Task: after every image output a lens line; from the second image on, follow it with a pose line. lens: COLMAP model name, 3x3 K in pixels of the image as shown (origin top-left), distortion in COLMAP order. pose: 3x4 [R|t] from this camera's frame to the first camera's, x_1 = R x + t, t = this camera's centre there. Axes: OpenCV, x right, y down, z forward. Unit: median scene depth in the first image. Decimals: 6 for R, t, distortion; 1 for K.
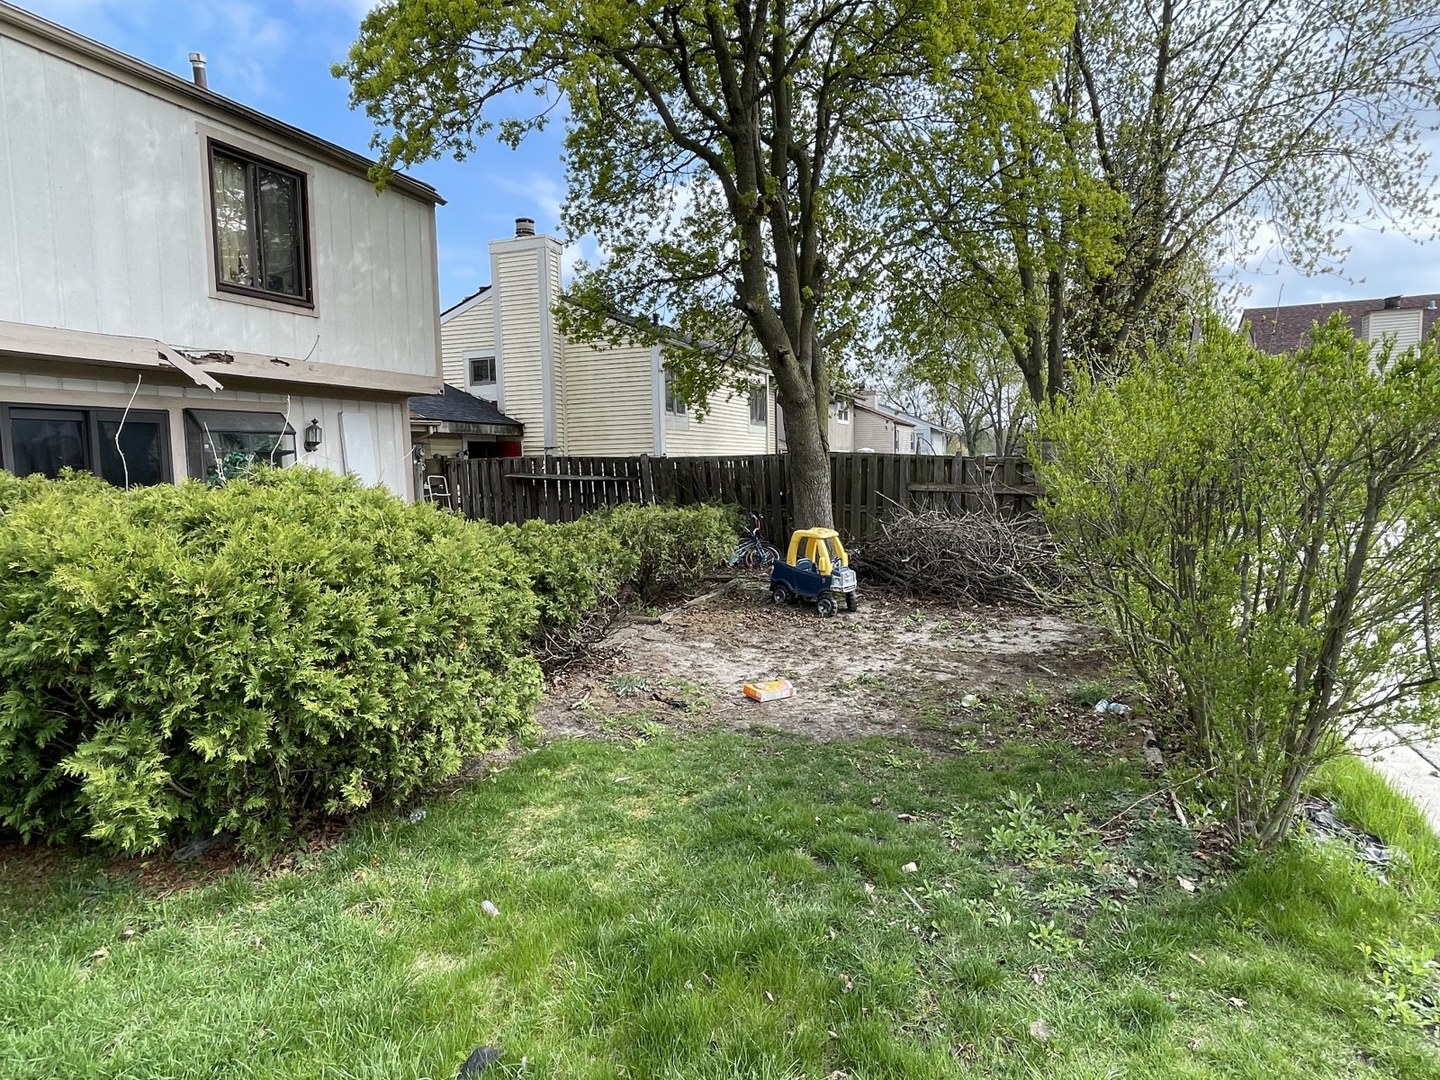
lens RADIAL K [[828.2, 0, 704.6], [0, 828.2, 537.4], [0, 0, 1]] dist [-0.005026, -0.002830]
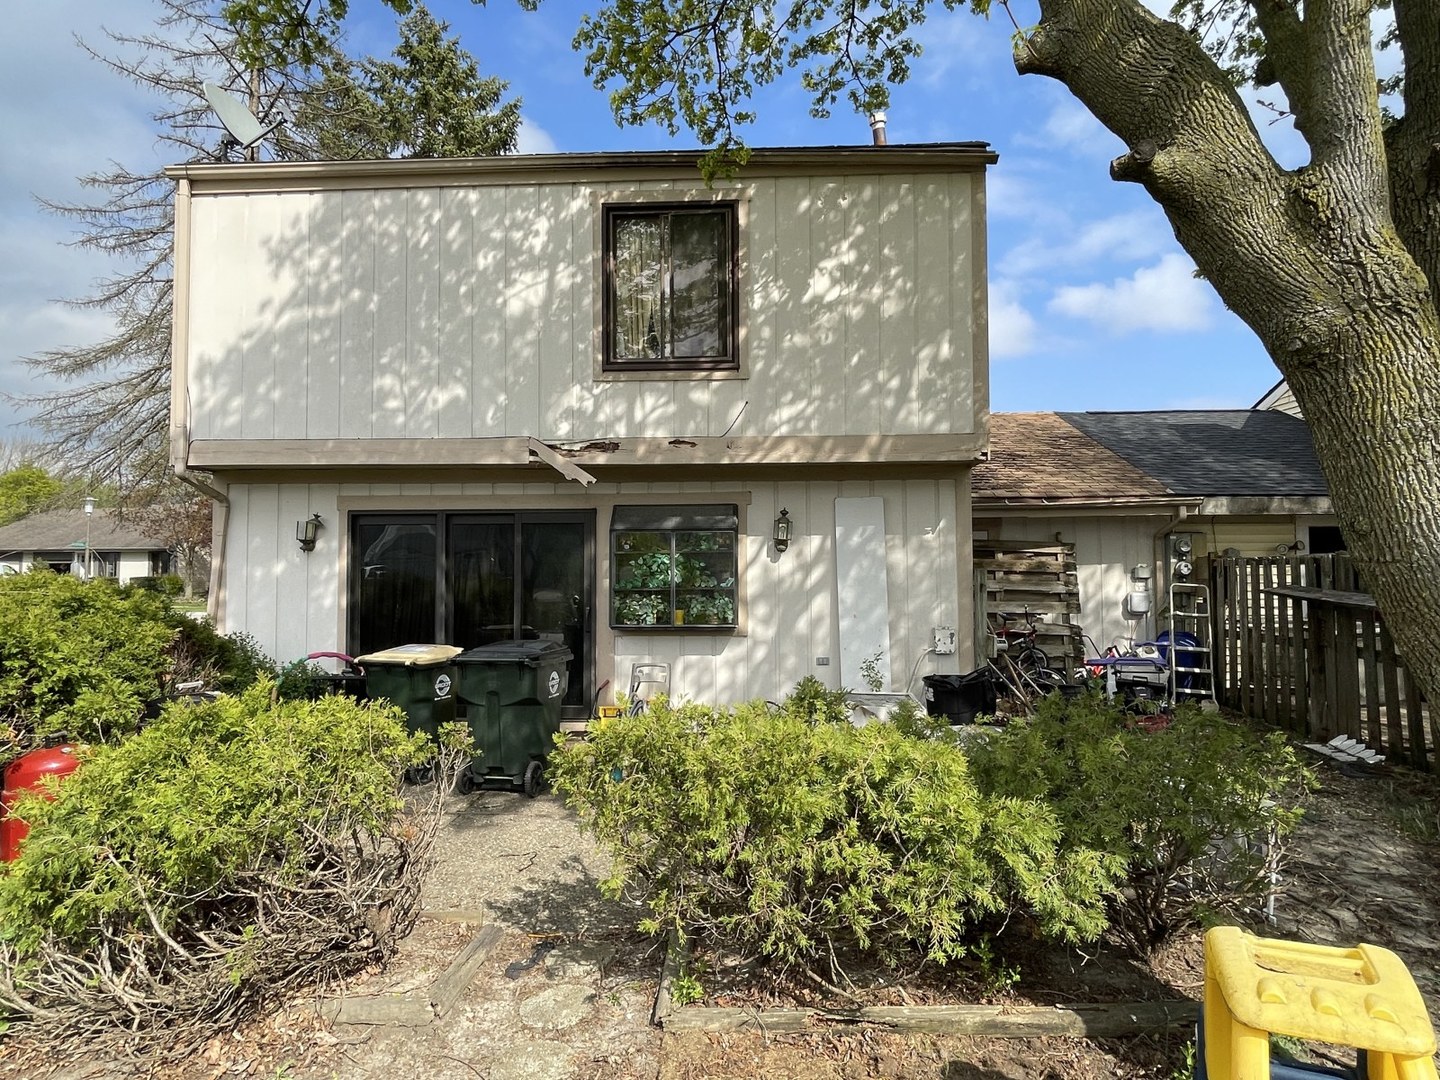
lens RADIAL K [[832.3, 0, 725.7], [0, 832.3, 535.3], [0, 0, 1]] dist [-0.004442, 0.000343]
pose [[0.335268, -0.009470, -0.942075, 0.474761], [-0.087986, 0.995264, -0.041318, -0.165949], [0.938005, 0.096742, 0.332847, 1.401990]]
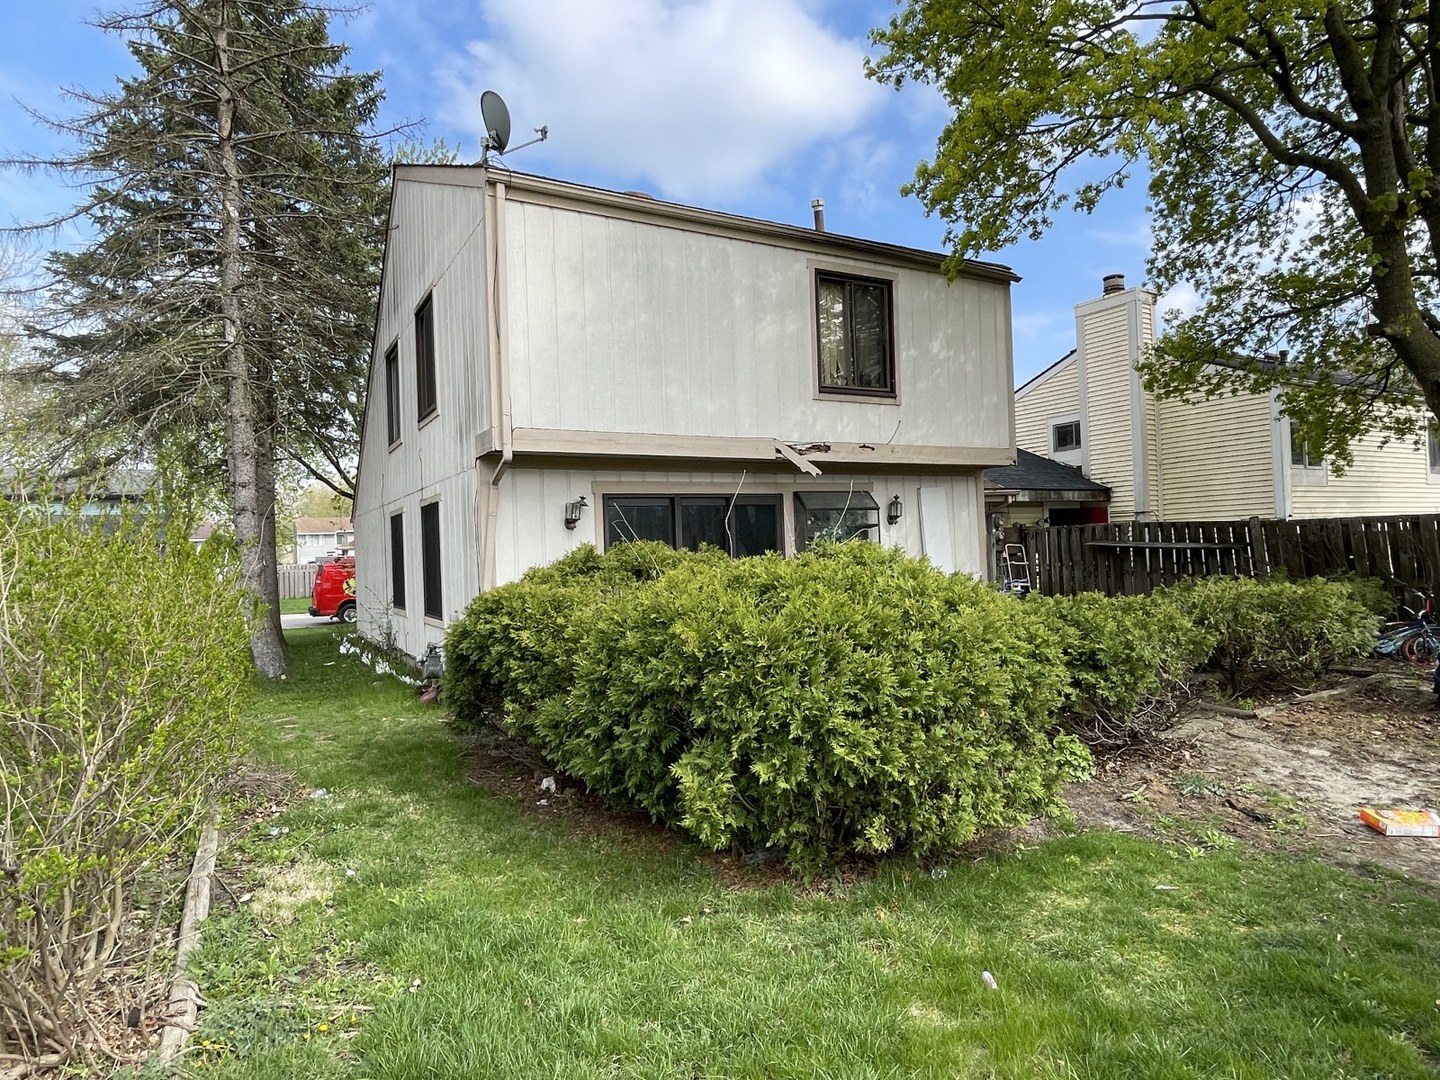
lens RADIAL K [[832.3, 0, 725.7], [0, 832.3, 535.3], [0, 0, 1]] dist [-0.004442, 0.000343]
pose [[0.786166, -0.014329, -0.617849, 0.073147], [-0.037146, 0.996828, -0.070385, -0.004545], [0.616897, 0.078285, 0.783140, -0.018232]]
